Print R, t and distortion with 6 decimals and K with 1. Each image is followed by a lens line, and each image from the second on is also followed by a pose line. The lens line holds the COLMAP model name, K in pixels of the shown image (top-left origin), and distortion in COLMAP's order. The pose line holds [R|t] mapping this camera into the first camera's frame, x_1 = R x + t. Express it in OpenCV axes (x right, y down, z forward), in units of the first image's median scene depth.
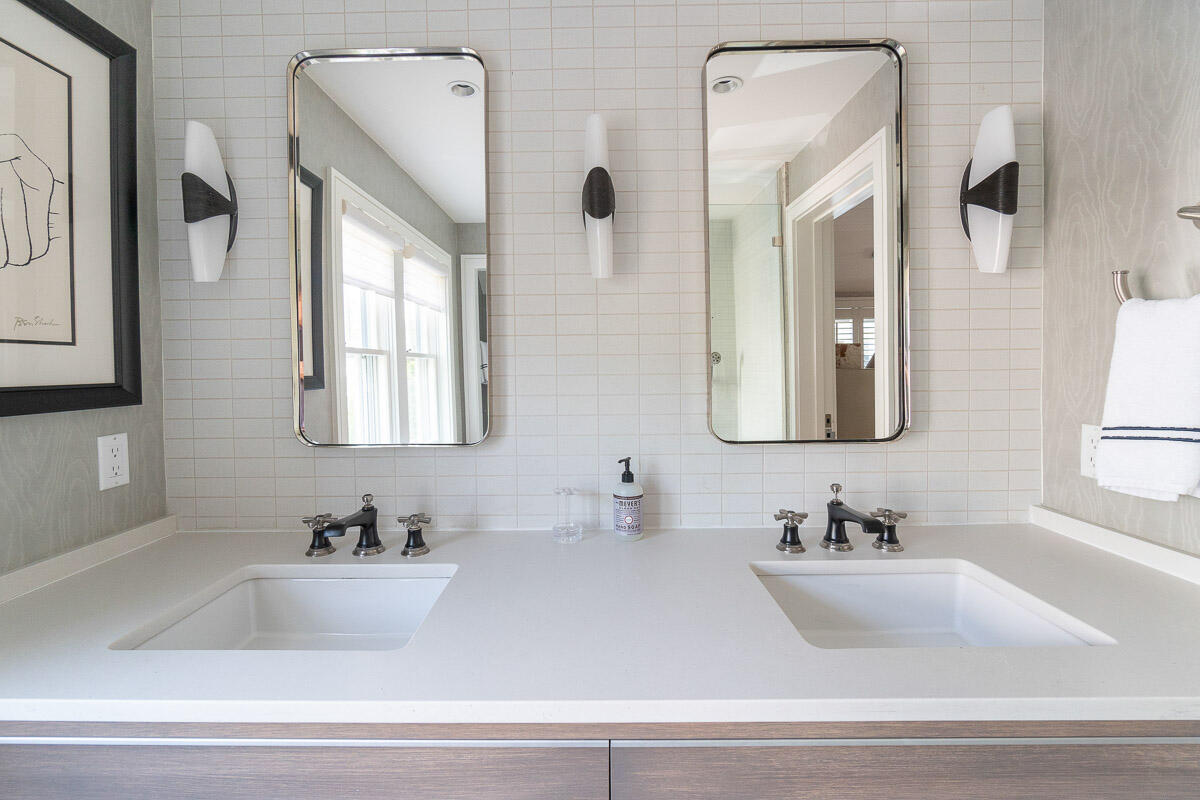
lens RADIAL K [[537.4, 0, 600.0], [0, 537.4, 400.0], [0, 0, 1]] dist [-0.004827, -0.000509]
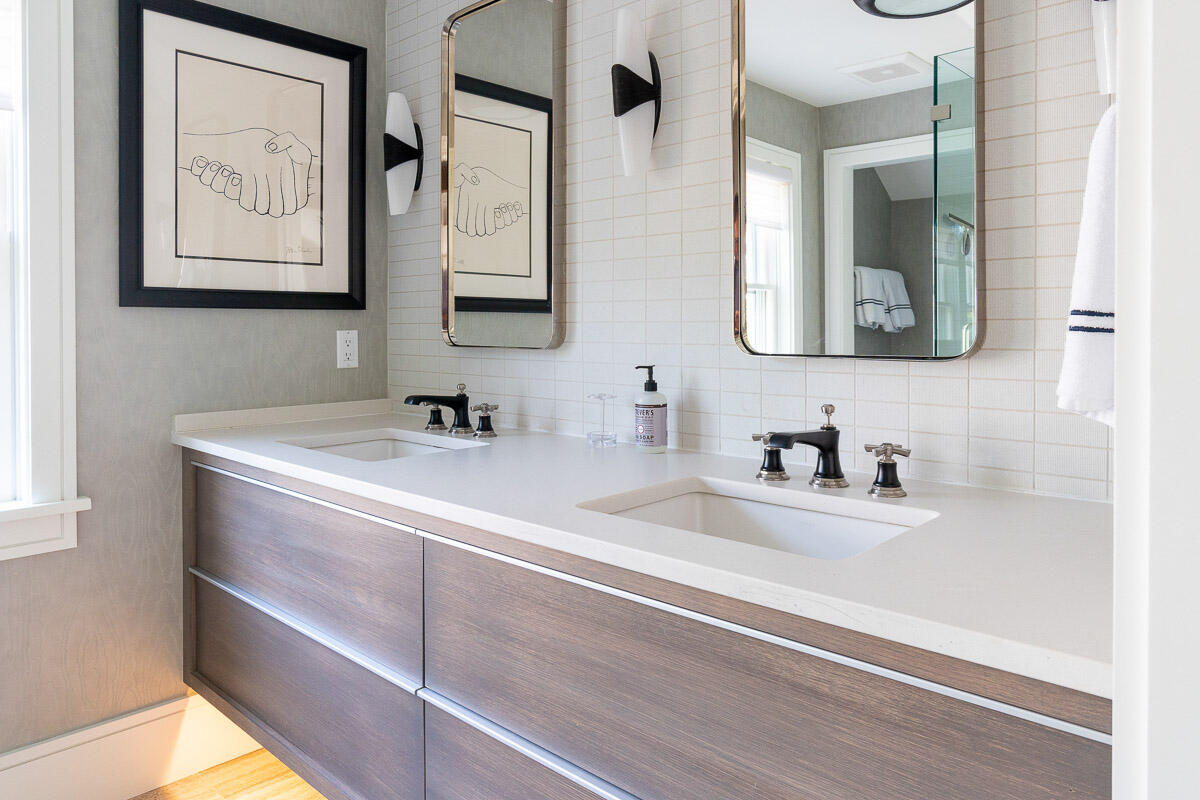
lens RADIAL K [[819.3, 0, 600.0], [0, 819.3, 400.0], [0, 0, 1]] dist [-0.040303, 0.000109]
pose [[0.731206, 0.068409, -0.678718, 1.002914], [-0.046967, 0.997647, 0.049955, 0.105483], [0.680538, -0.004650, 0.732698, -0.112131]]
